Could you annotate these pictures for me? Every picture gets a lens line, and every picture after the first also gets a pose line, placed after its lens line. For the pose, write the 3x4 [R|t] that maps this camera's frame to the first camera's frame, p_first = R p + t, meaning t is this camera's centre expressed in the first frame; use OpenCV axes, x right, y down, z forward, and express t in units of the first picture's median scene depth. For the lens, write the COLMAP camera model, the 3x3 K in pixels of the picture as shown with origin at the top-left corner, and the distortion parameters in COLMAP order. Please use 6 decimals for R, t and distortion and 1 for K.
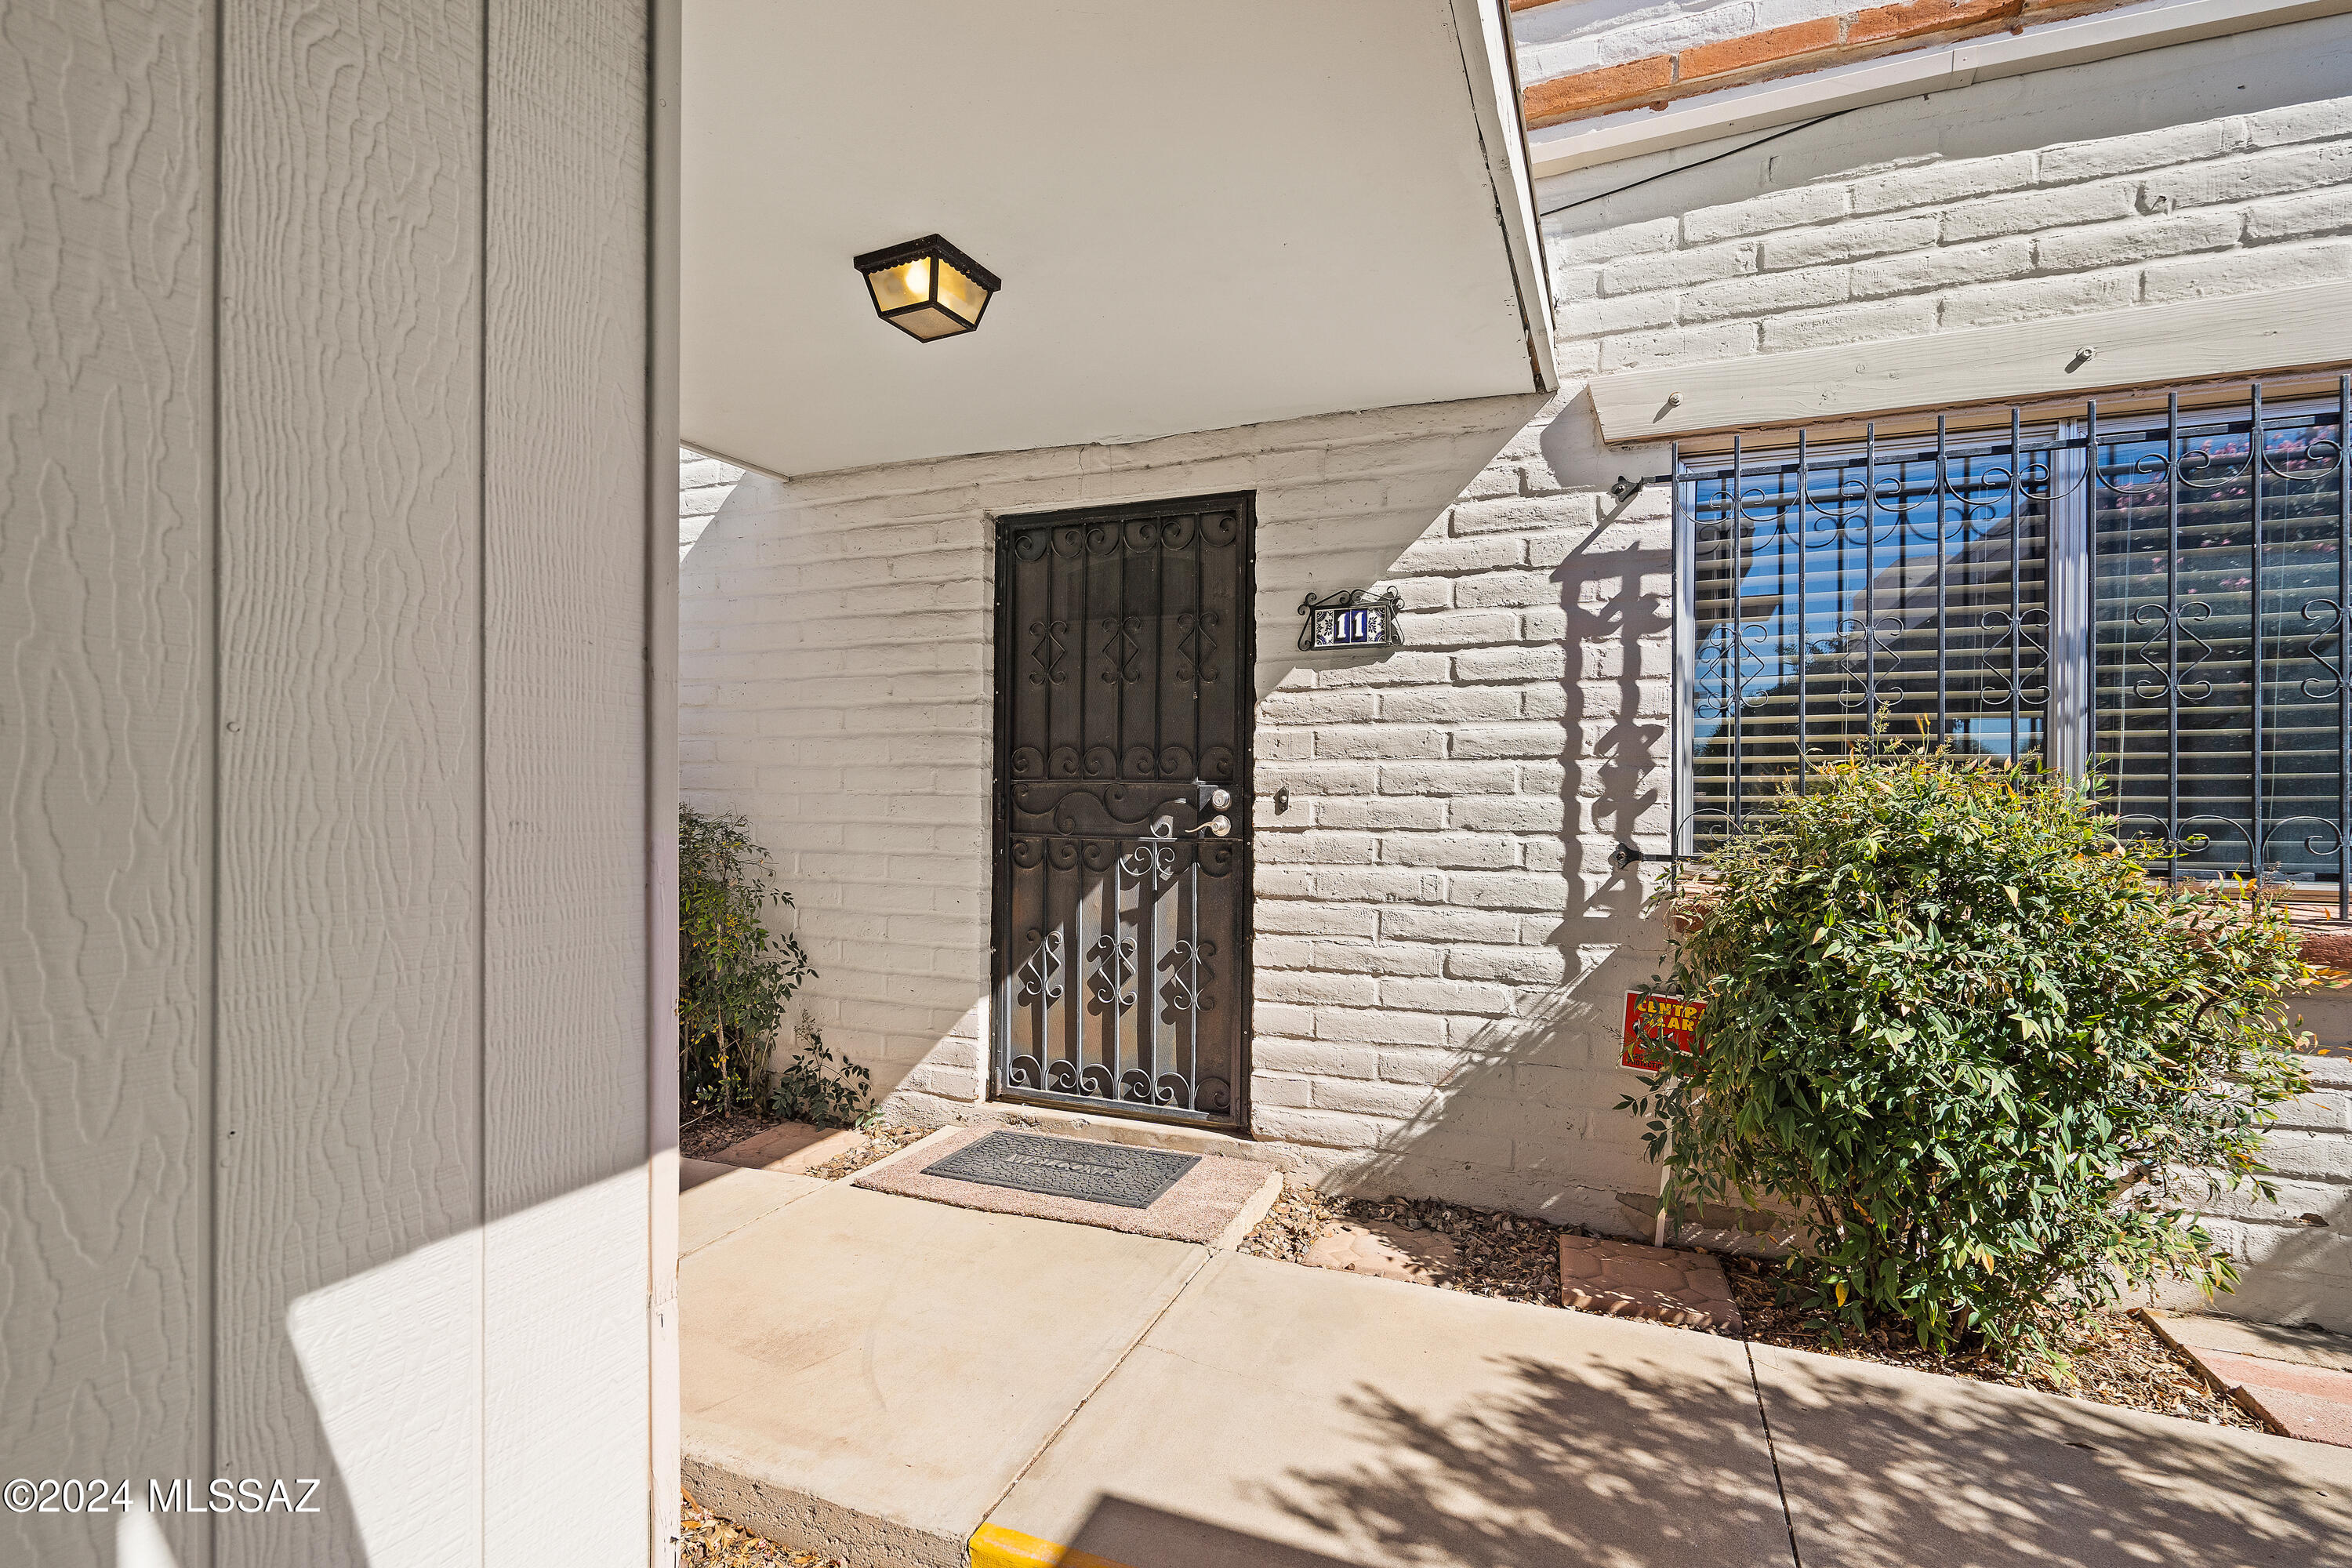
lens RADIAL K [[1084.3, 0, 1187.4], [0, 1084.3, 809.5], [0, 0, 1]] dist [-0.005004, 0.001474]
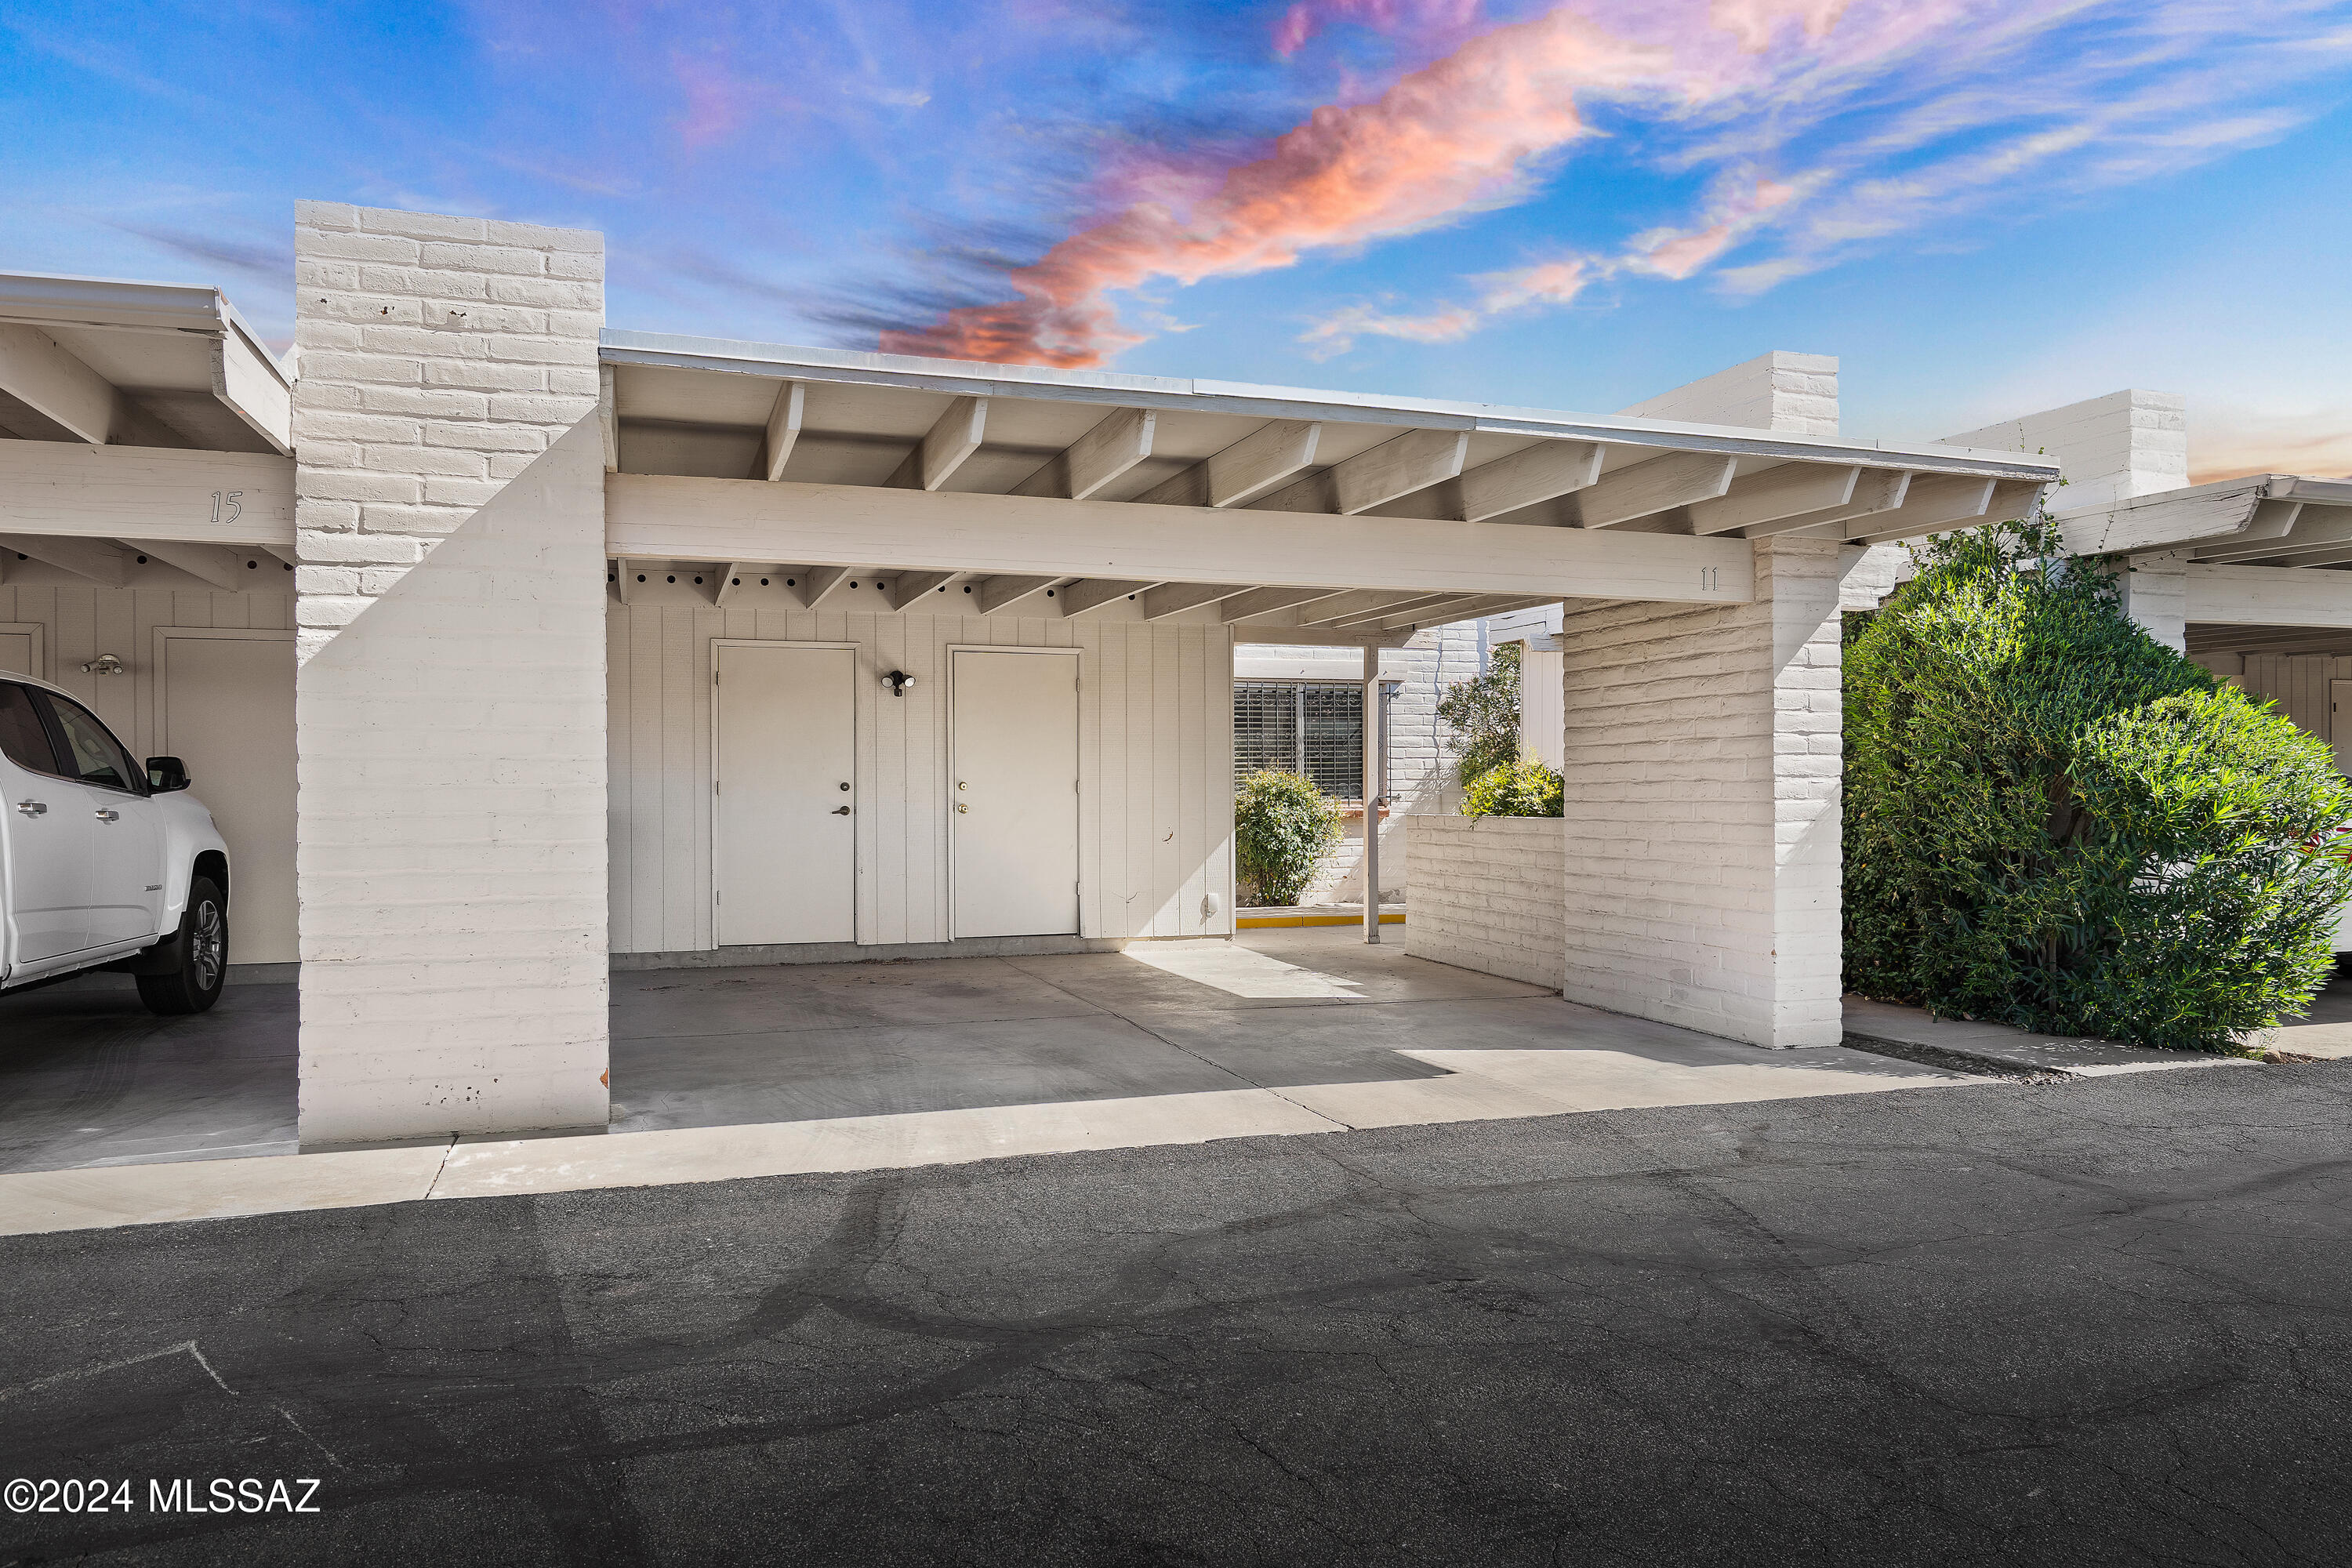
lens RADIAL K [[1619.9, 0, 1185.3], [0, 1619.9, 788.4], [0, 0, 1]] dist [0.001433, 0.000933]
pose [[0.763111, -0.020091, 0.645955, -3.873294], [0.014923, 0.999798, 0.013467, -0.068769], [-0.646095, -0.000637, 0.763257, -3.771967]]
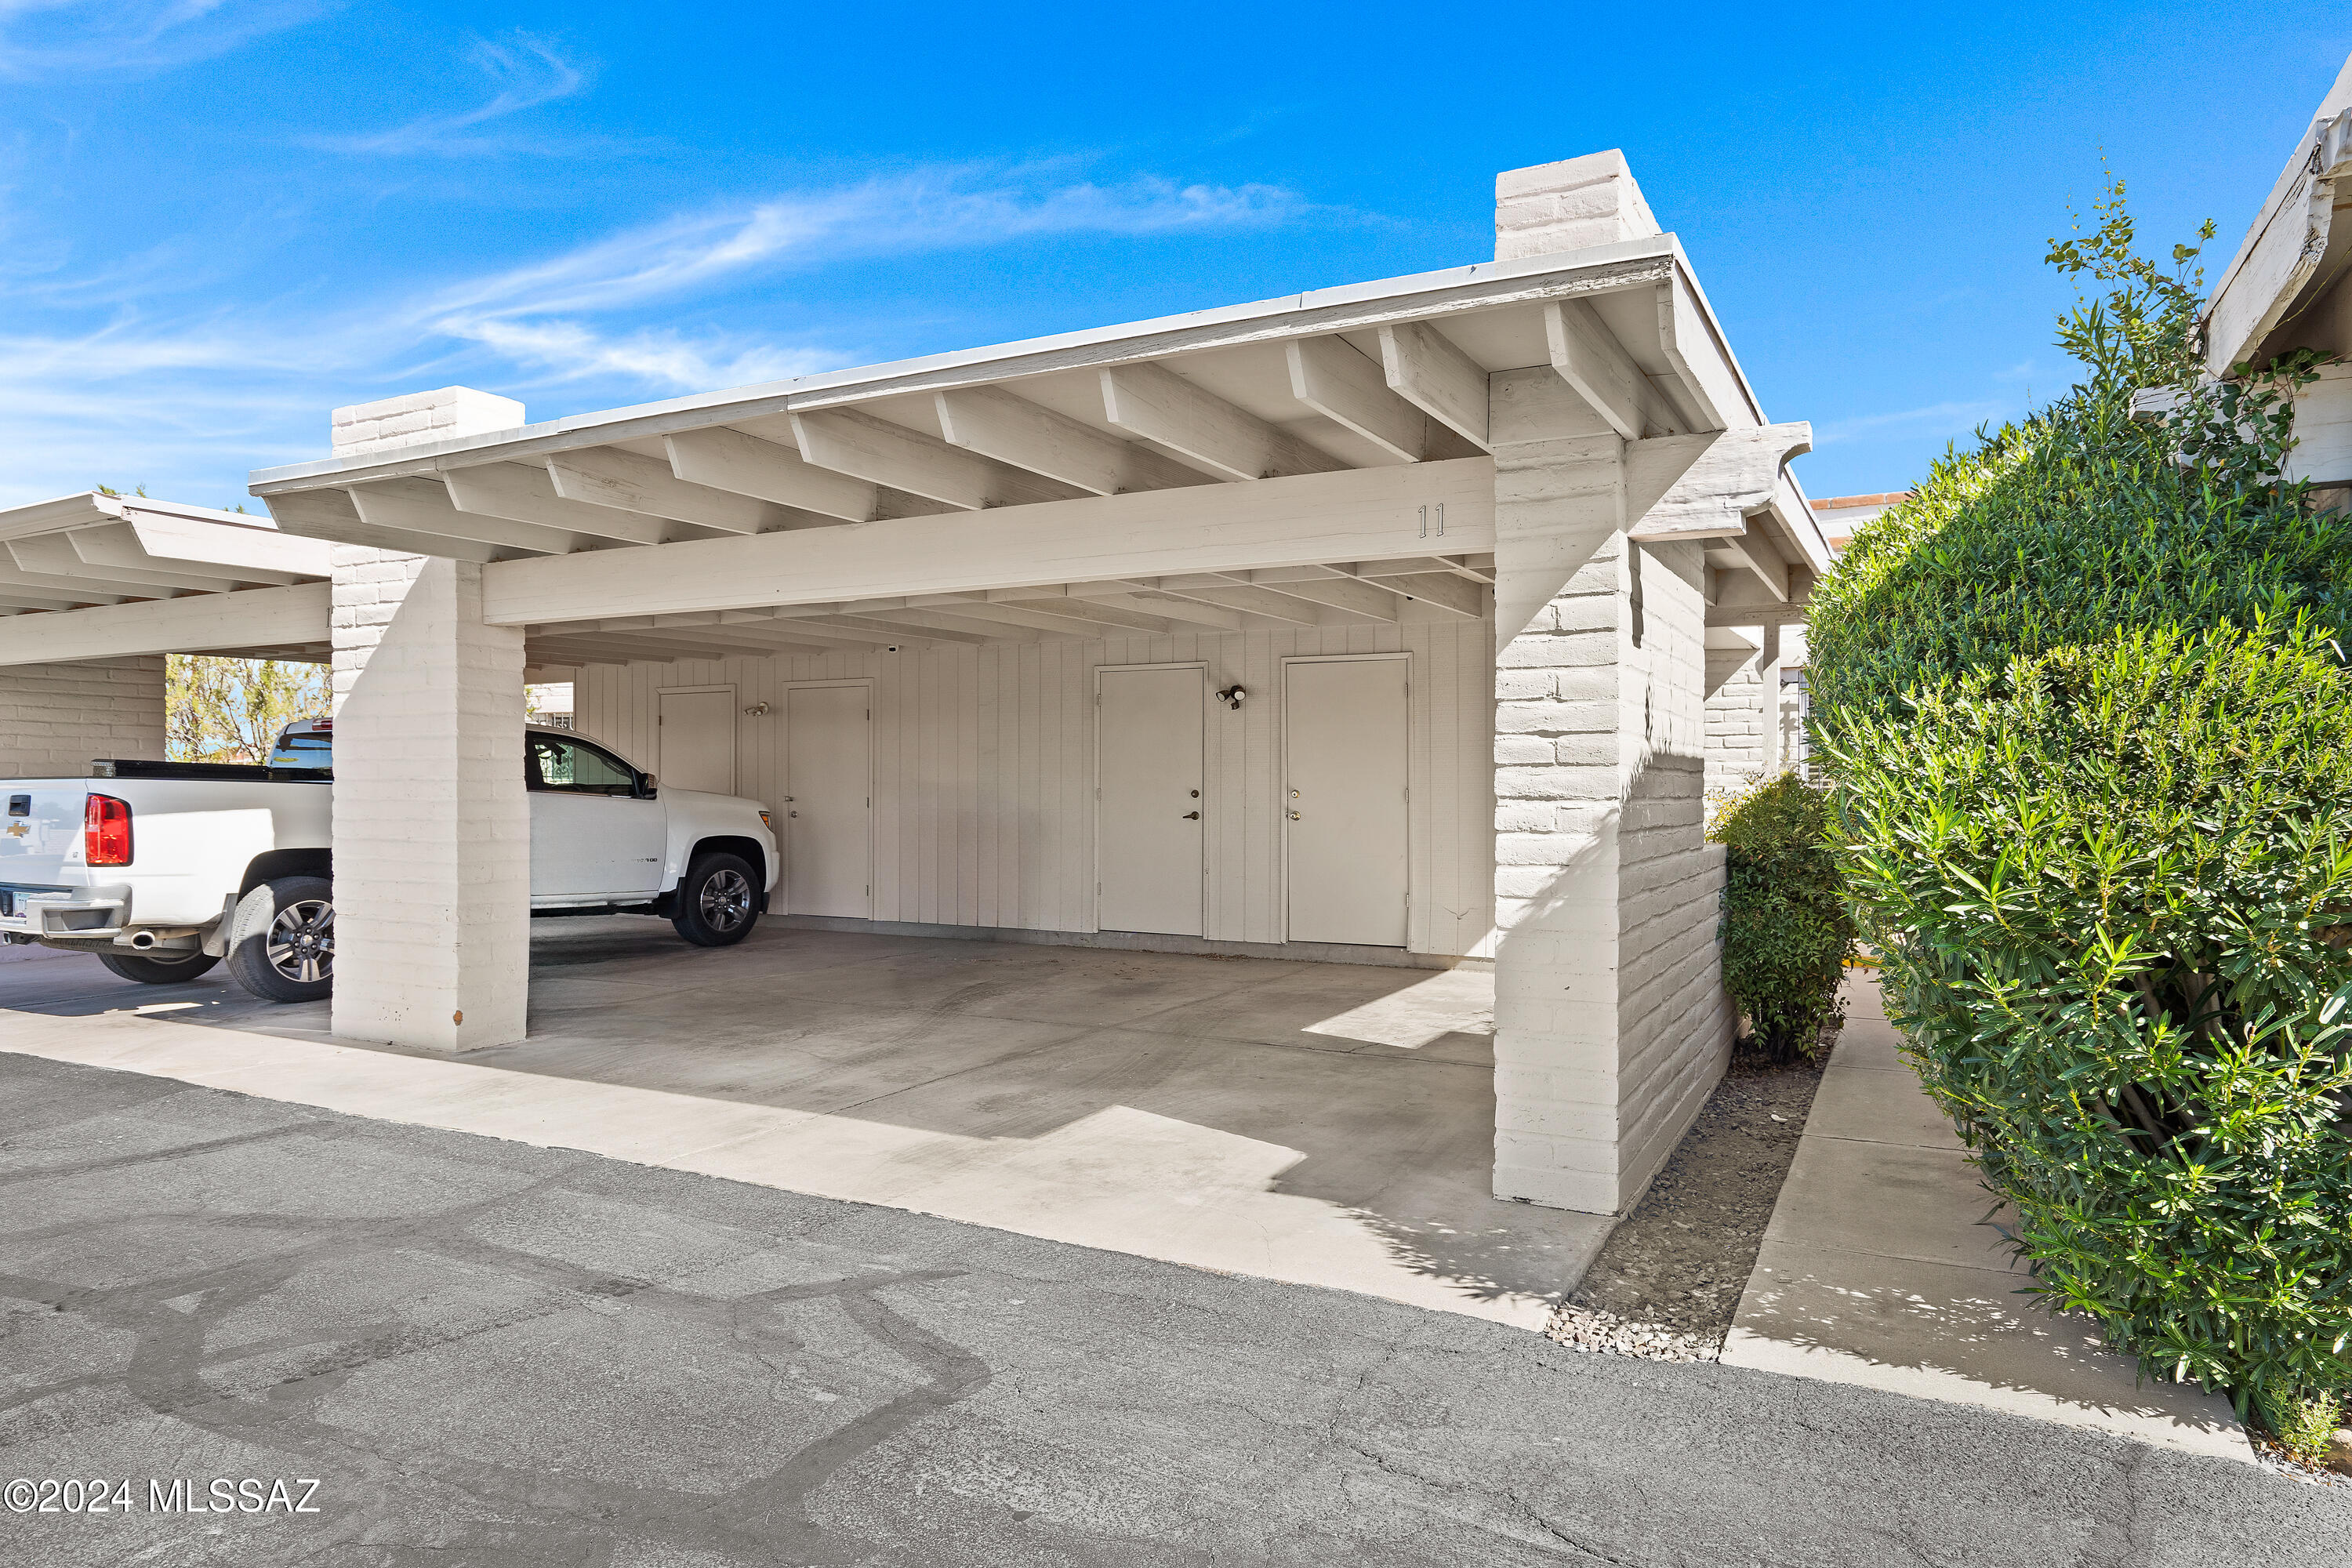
lens RADIAL K [[1419.8, 0, 1165.0], [0, 1419.8, 773.3], [0, 0, 1]] dist [0.006225, -0.000667]
pose [[0.992812, -0.018517, -0.118240, -1.002313], [0.017839, 0.999818, -0.006790, -0.060845], [0.118344, 0.004632, 0.992962, -4.046944]]
